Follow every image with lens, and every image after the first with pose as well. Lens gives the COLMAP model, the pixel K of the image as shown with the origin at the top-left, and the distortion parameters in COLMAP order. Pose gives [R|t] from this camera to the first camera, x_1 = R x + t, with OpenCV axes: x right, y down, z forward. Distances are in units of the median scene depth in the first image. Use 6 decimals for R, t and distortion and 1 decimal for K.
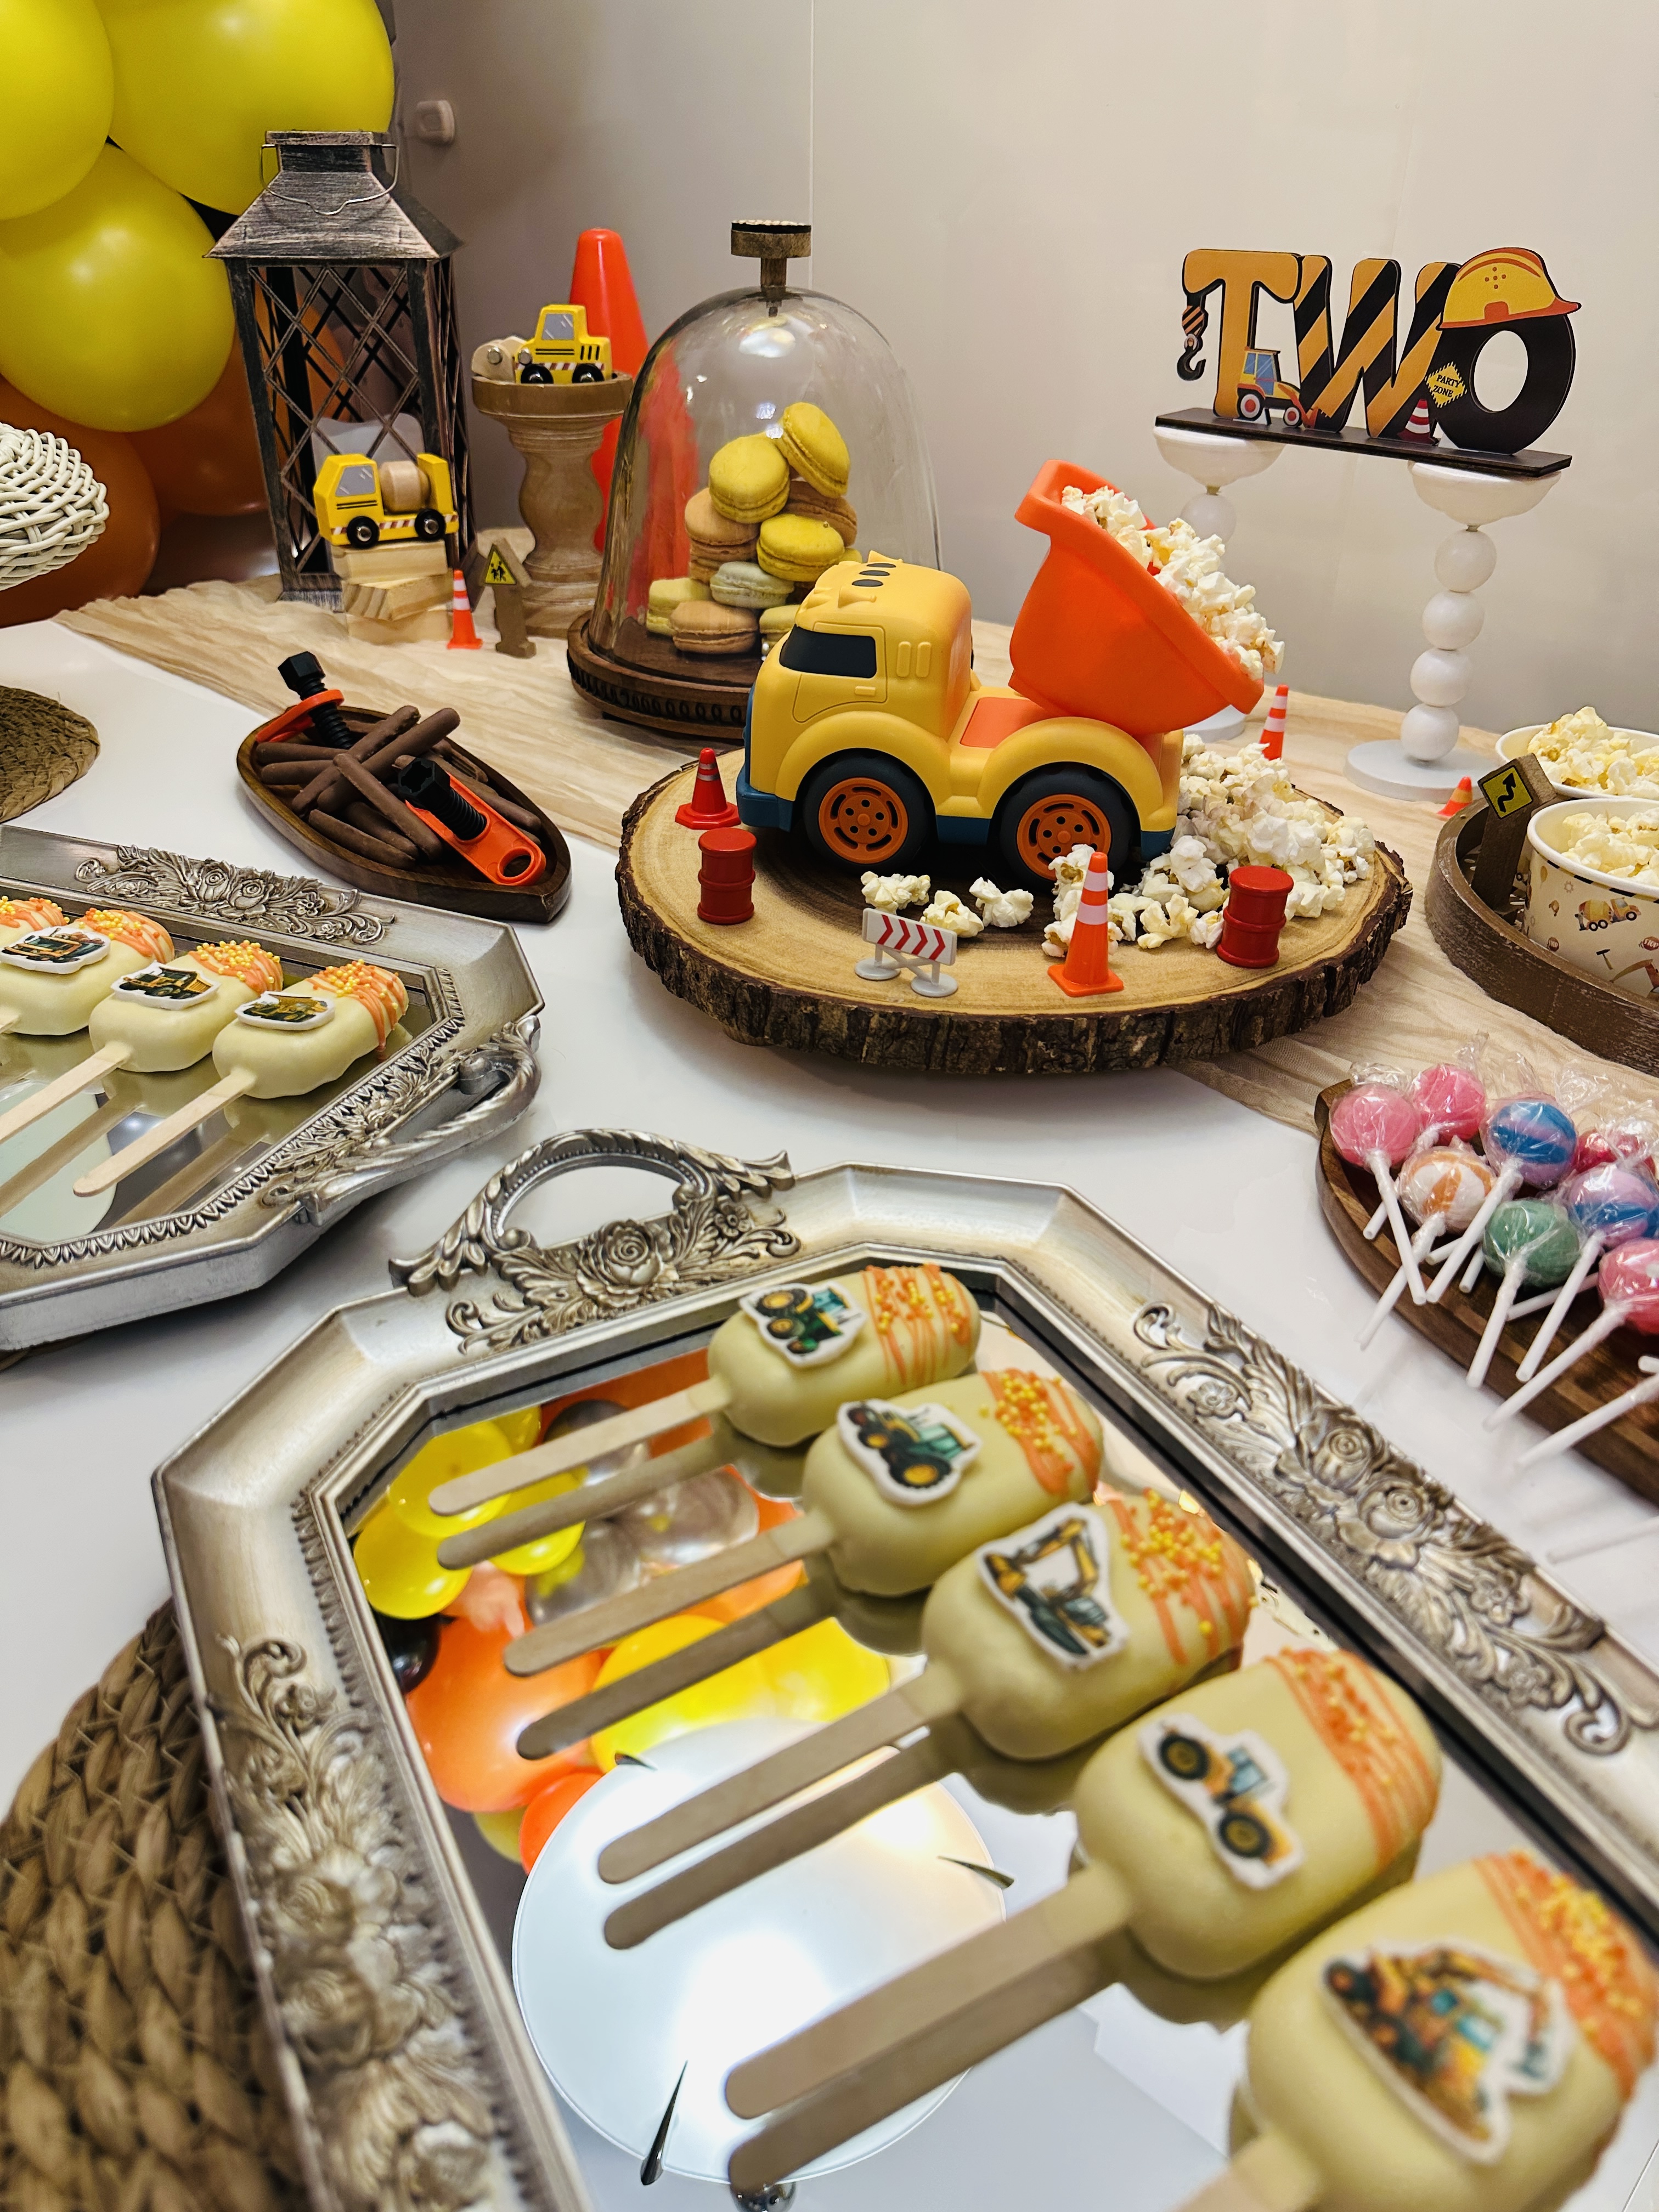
lens RADIAL K [[1532.7, 0, 843.4], [0, 1532.7, 1118.2], [0, 0, 1]] dist [0.108740, -0.168432]
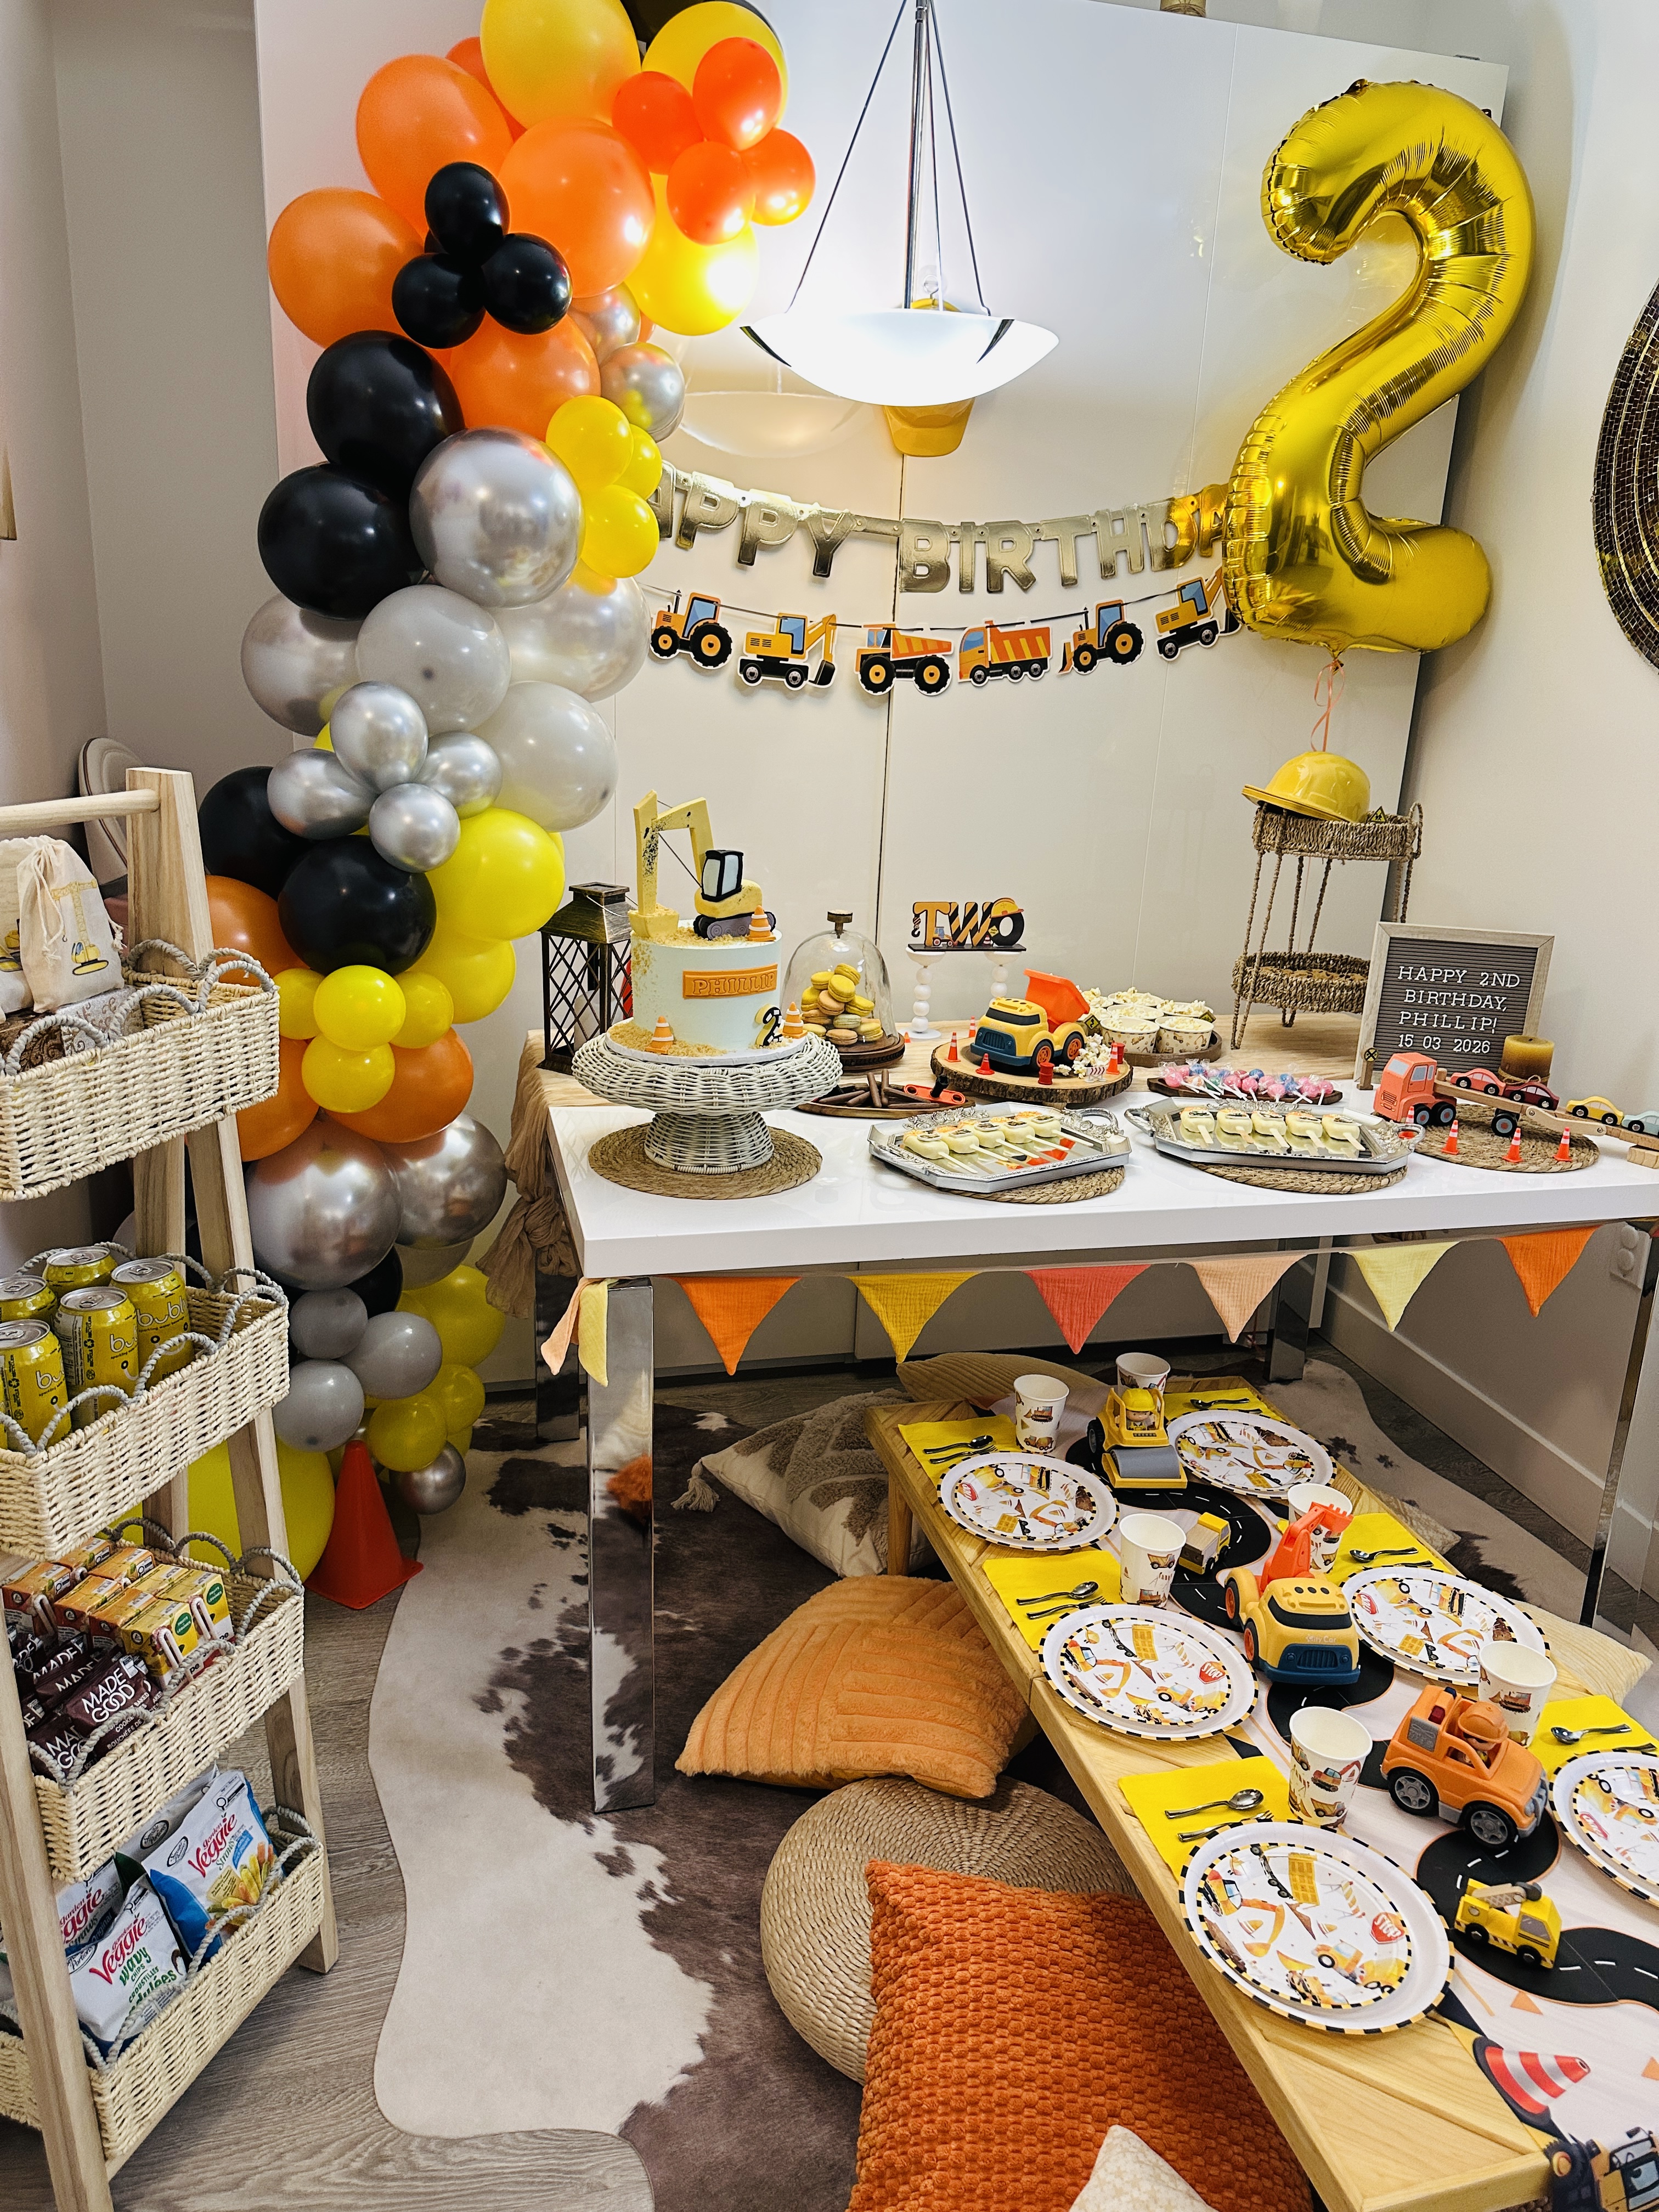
lens RADIAL K [[1532.7, 0, 843.4], [0, 1532.7, 1118.2], [0, 0, 1]] dist [0.108740, -0.168432]
pose [[0.557096, -0.242211, 0.794341, -3.564189], [0.408777, 0.912595, -0.008419, -0.233840], [-0.722873, 0.329398, 0.607414, -1.018044]]
